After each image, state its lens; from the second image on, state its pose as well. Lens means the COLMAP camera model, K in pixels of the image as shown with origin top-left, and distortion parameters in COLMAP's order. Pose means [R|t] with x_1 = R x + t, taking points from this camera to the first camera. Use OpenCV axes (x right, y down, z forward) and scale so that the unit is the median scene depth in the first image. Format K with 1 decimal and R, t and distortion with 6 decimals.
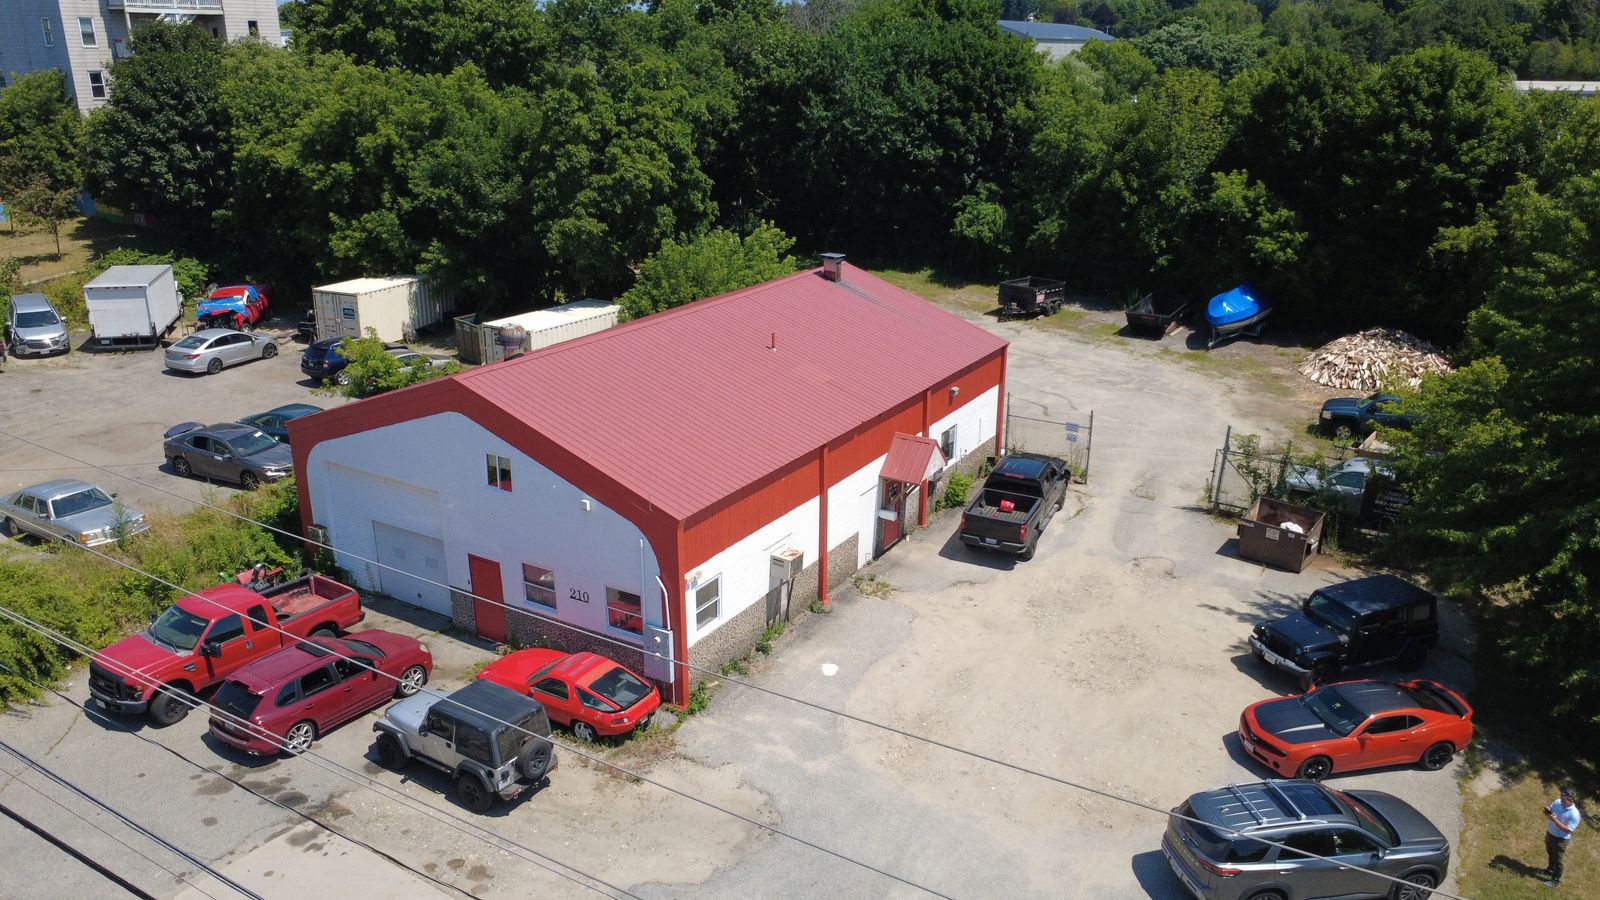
lens RADIAL K [[1172.6, 0, 800.0], [0, 1172.6, 450.0], [0, 0, 1]] dist [-0.008003, 0.004360]
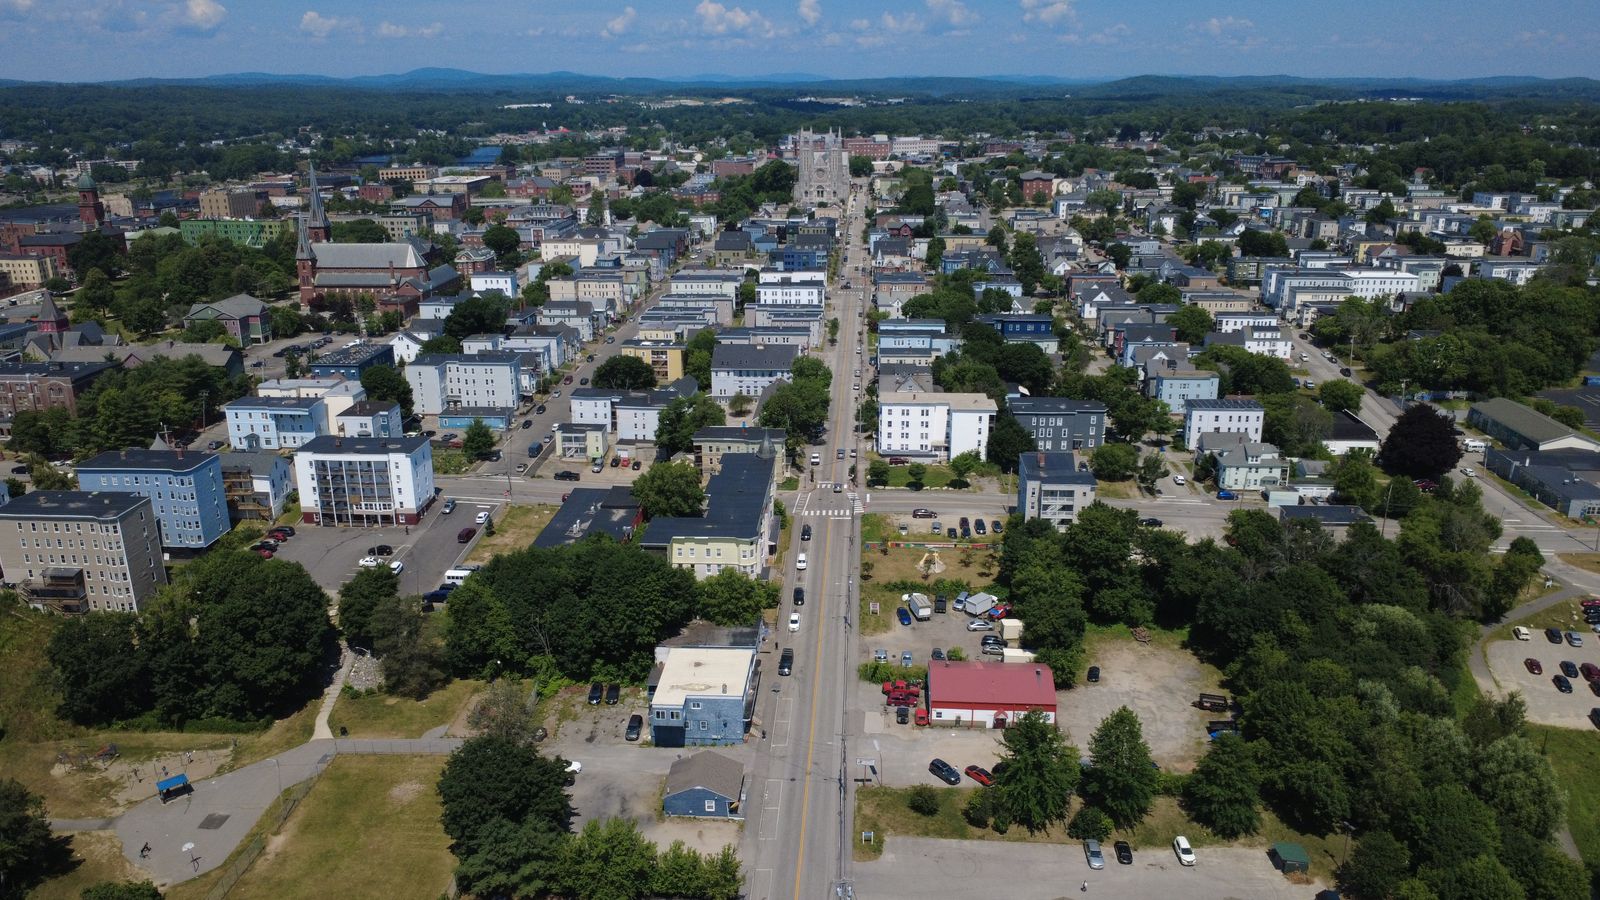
lens RADIAL K [[1172.6, 0, 800.0], [0, 1172.6, 450.0], [0, 0, 1]] dist [-0.008003, 0.004360]
pose [[0.458540, 0.260452, -0.849650, 3.728070], [-0.279711, 0.949793, 0.140195, -1.554009], [0.843506, 0.173372, 0.508369, -2.558180]]
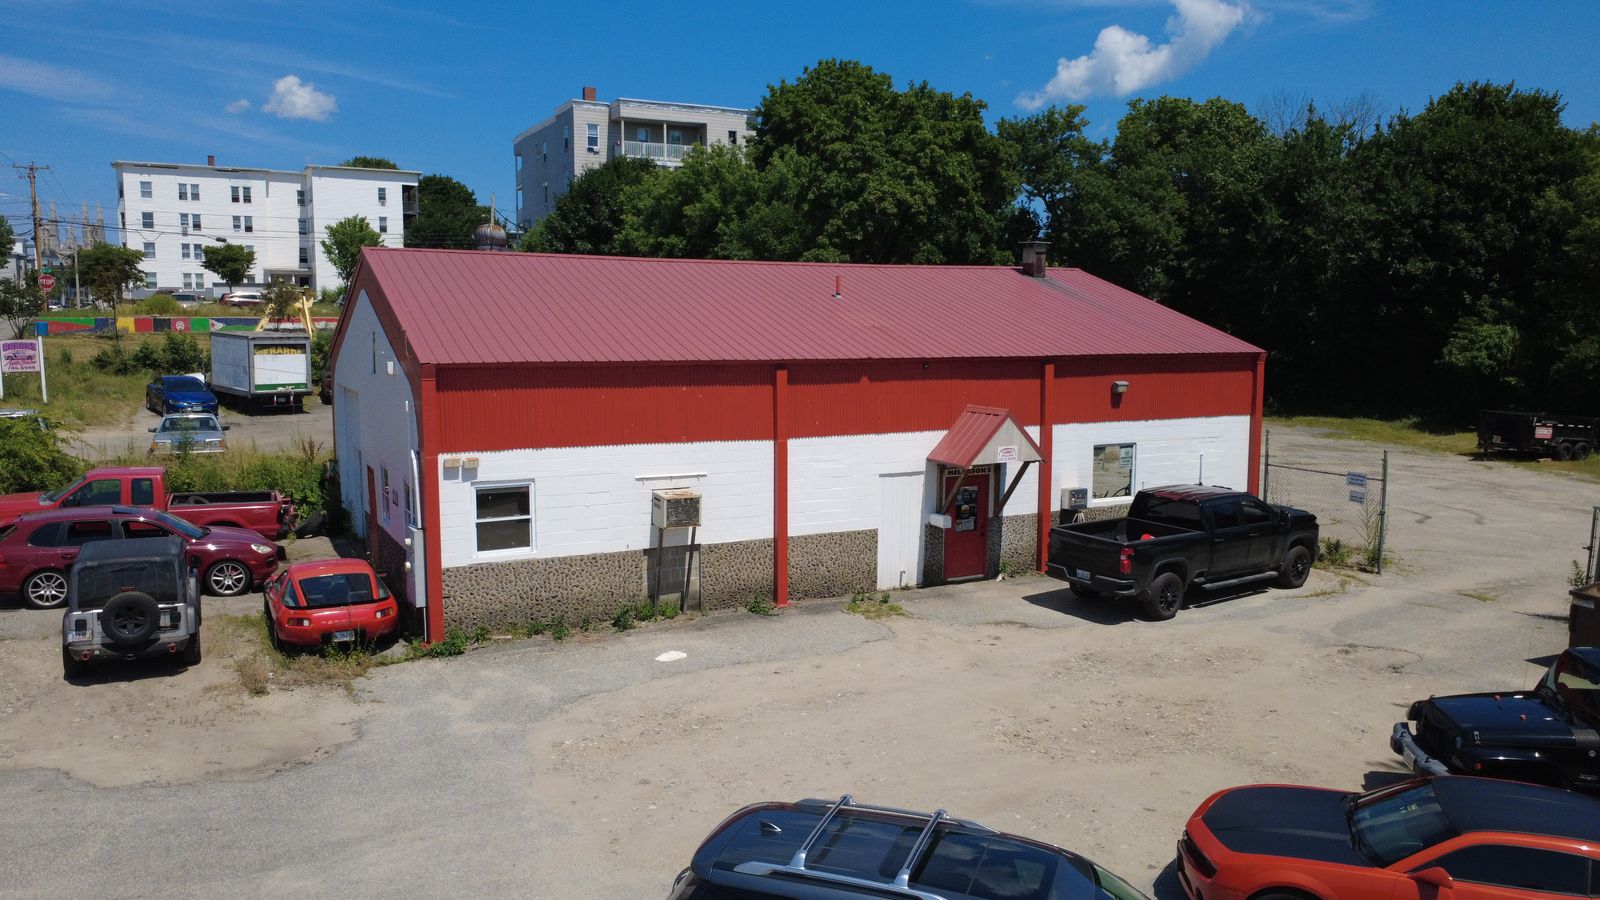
lens RADIAL K [[1172.6, 0, 800.0], [0, 1172.6, 450.0], [0, 0, 1]] dist [-0.008003, 0.004360]
pose [[0.855626, 0.050739, -0.515102, 0.346061], [-0.165025, 0.969989, -0.178573, 0.147048], [0.490583, 0.237796, 0.838321, 0.368062]]
